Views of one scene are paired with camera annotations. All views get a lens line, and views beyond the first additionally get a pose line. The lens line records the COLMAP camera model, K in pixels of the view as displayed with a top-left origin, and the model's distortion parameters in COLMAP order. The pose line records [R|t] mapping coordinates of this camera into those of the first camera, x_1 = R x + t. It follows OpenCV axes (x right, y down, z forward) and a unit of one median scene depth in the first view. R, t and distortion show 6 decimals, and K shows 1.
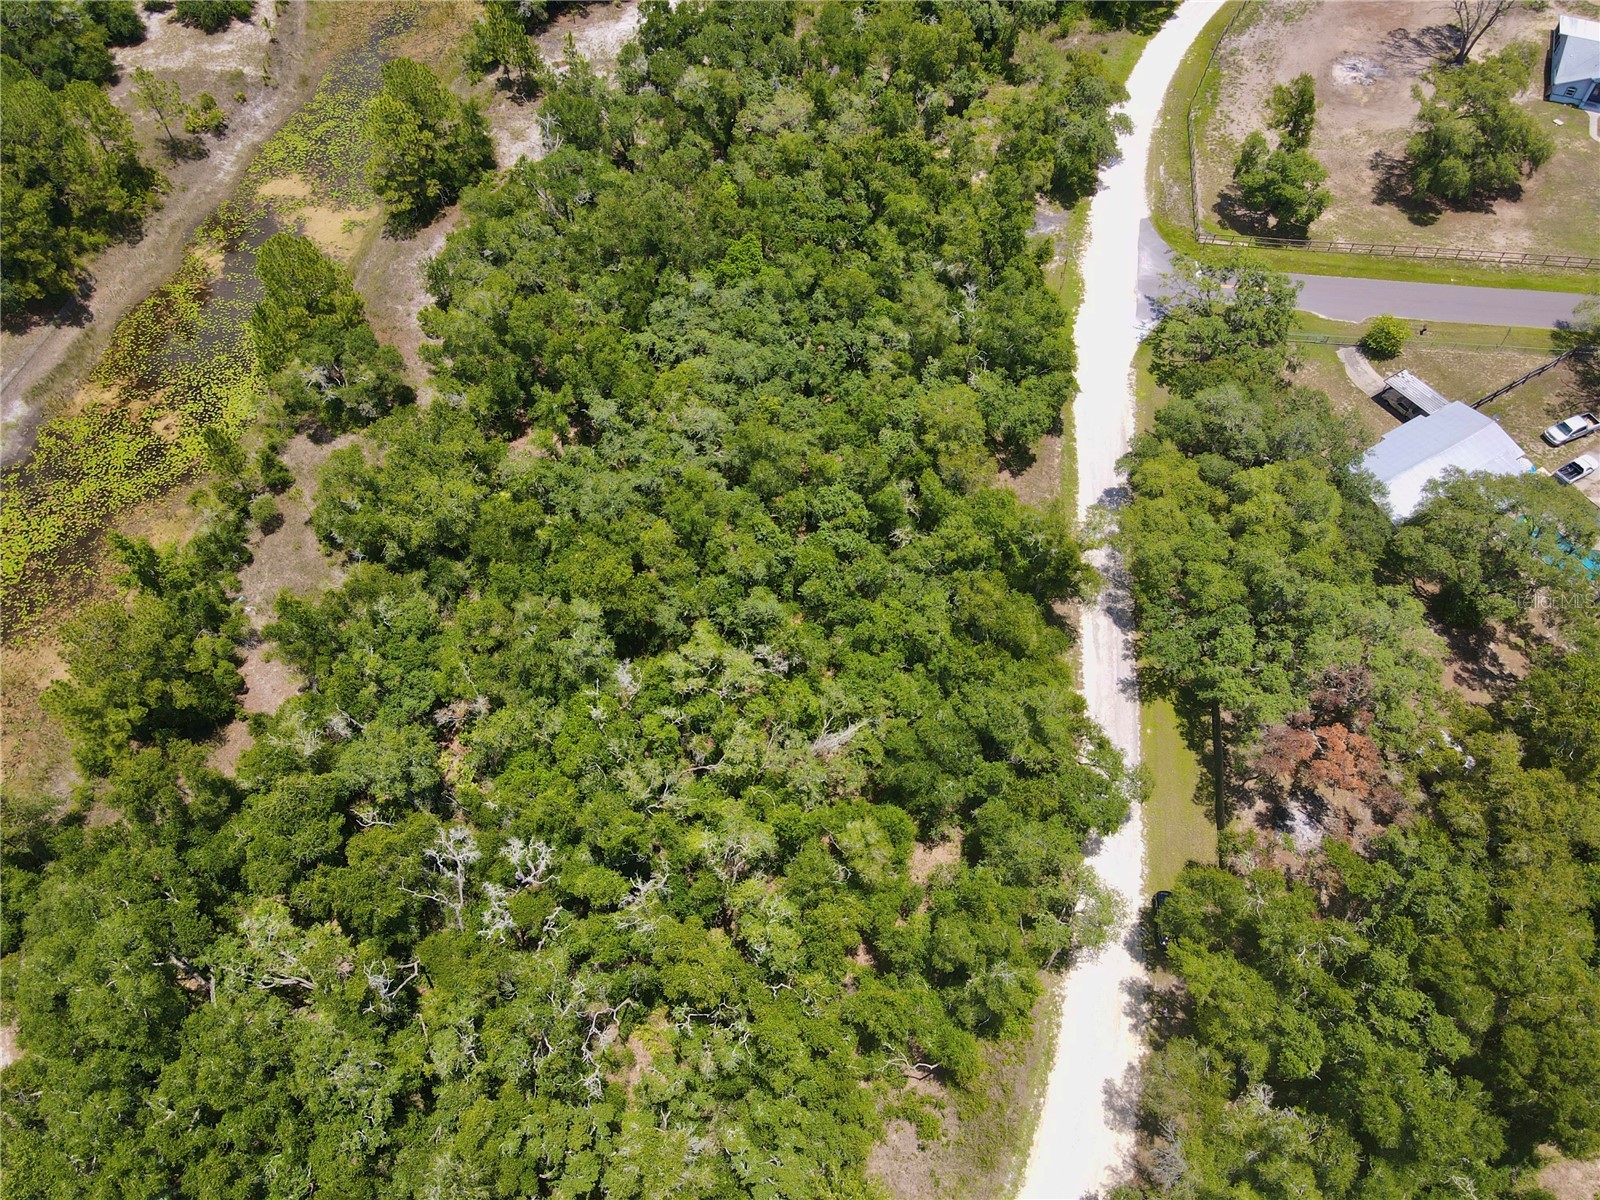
lens RADIAL K [[1174.0, 0, 803.6], [0, 1174.0, 593.2], [0, 0, 1]] dist [0.013674, 0.009965]
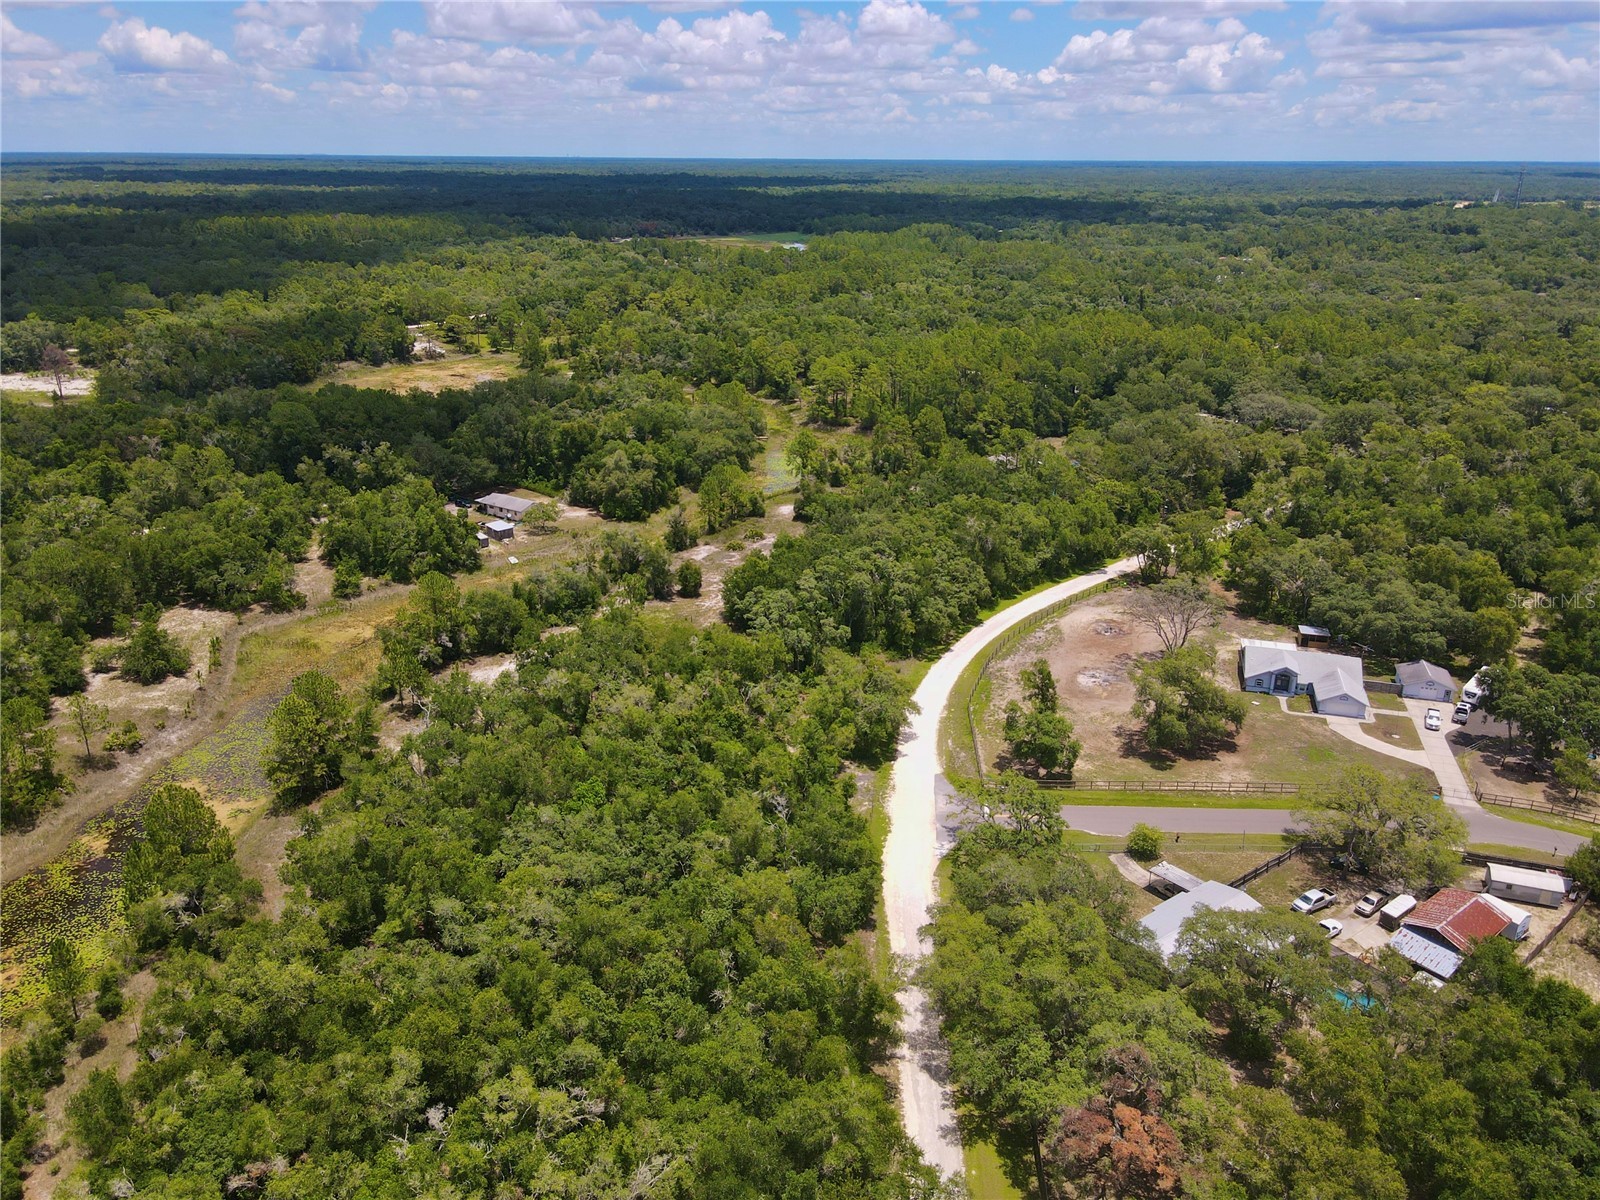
lens RADIAL K [[1174.0, 0, 801.9], [0, 1174.0, 601.2], [0, 0, 1]] dist [0.013674, 0.009965]
pose [[0.995589, -0.021497, 0.091322, 0.054111], [0.069499, 0.822862, -0.563975, 0.212844], [-0.063021, 0.567834, 0.820727, -0.064291]]
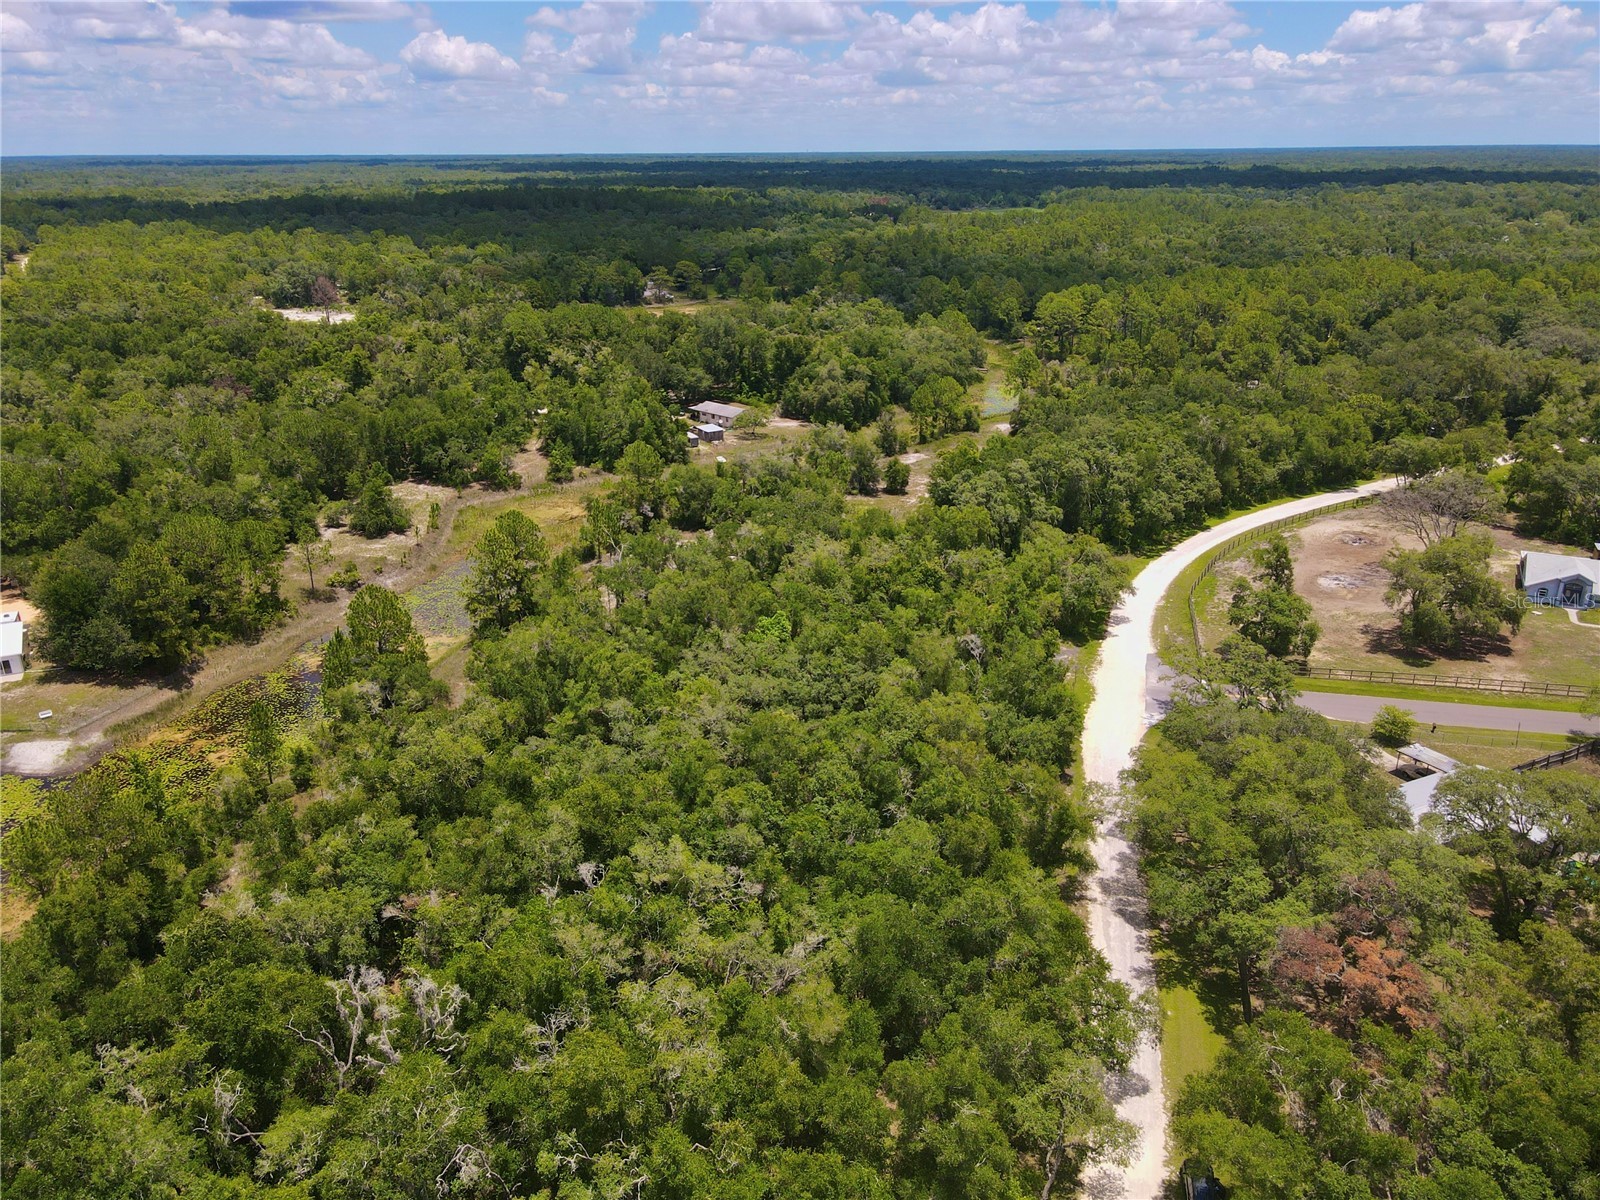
lens RADIAL K [[1174.0, 0, 803.4], [0, 1174.0, 595.9], [0, 0, 1]] dist [0.013674, 0.009965]
pose [[0.995581, 0.033637, -0.087677, 0.070588], [-0.077416, 0.822459, -0.563532, 0.294296], [0.053155, 0.567829, 0.821428, 0.072798]]
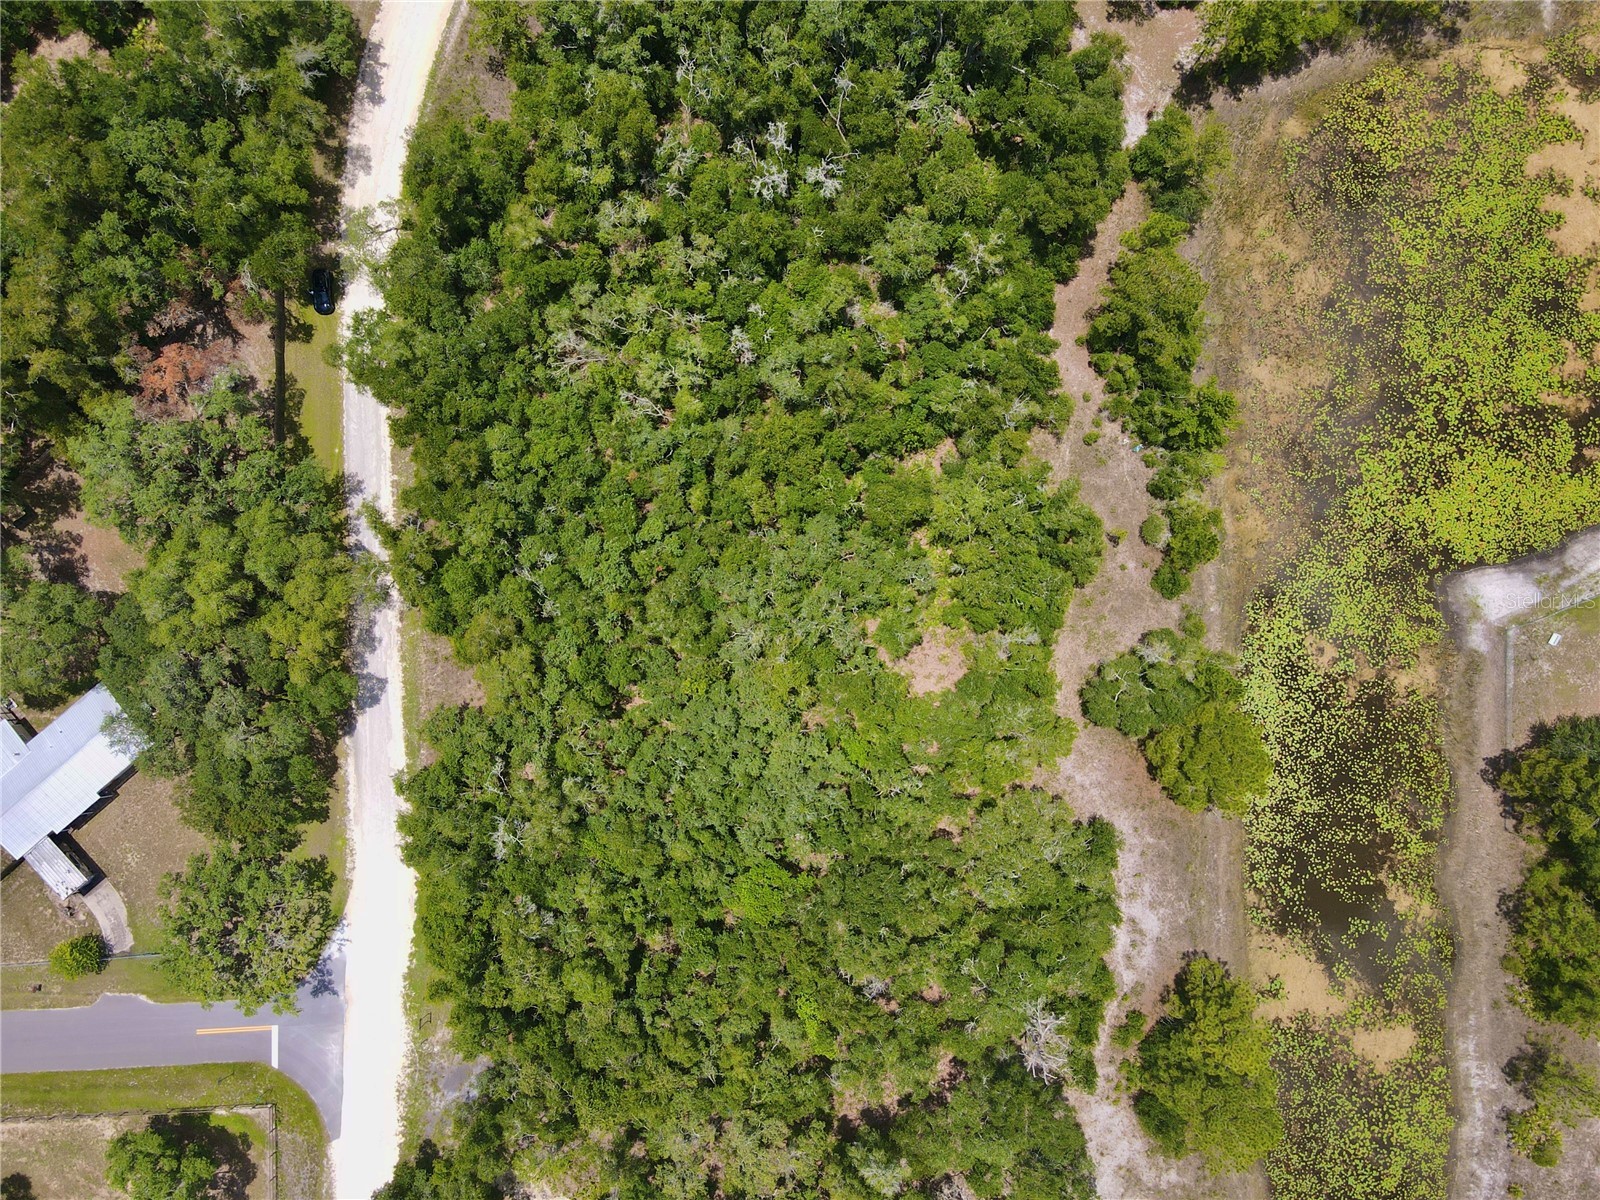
lens RADIAL K [[1174.0, 0, 802.6], [0, 1174.0, 597.3], [0, 0, 1]] dist [0.013674, 0.009965]
pose [[-0.982837, 0.184203, -0.010062, -0.108978], [-0.150093, -0.766742, 0.624163, -0.651613], [0.107258, 0.614961, 0.781229, 0.152085]]
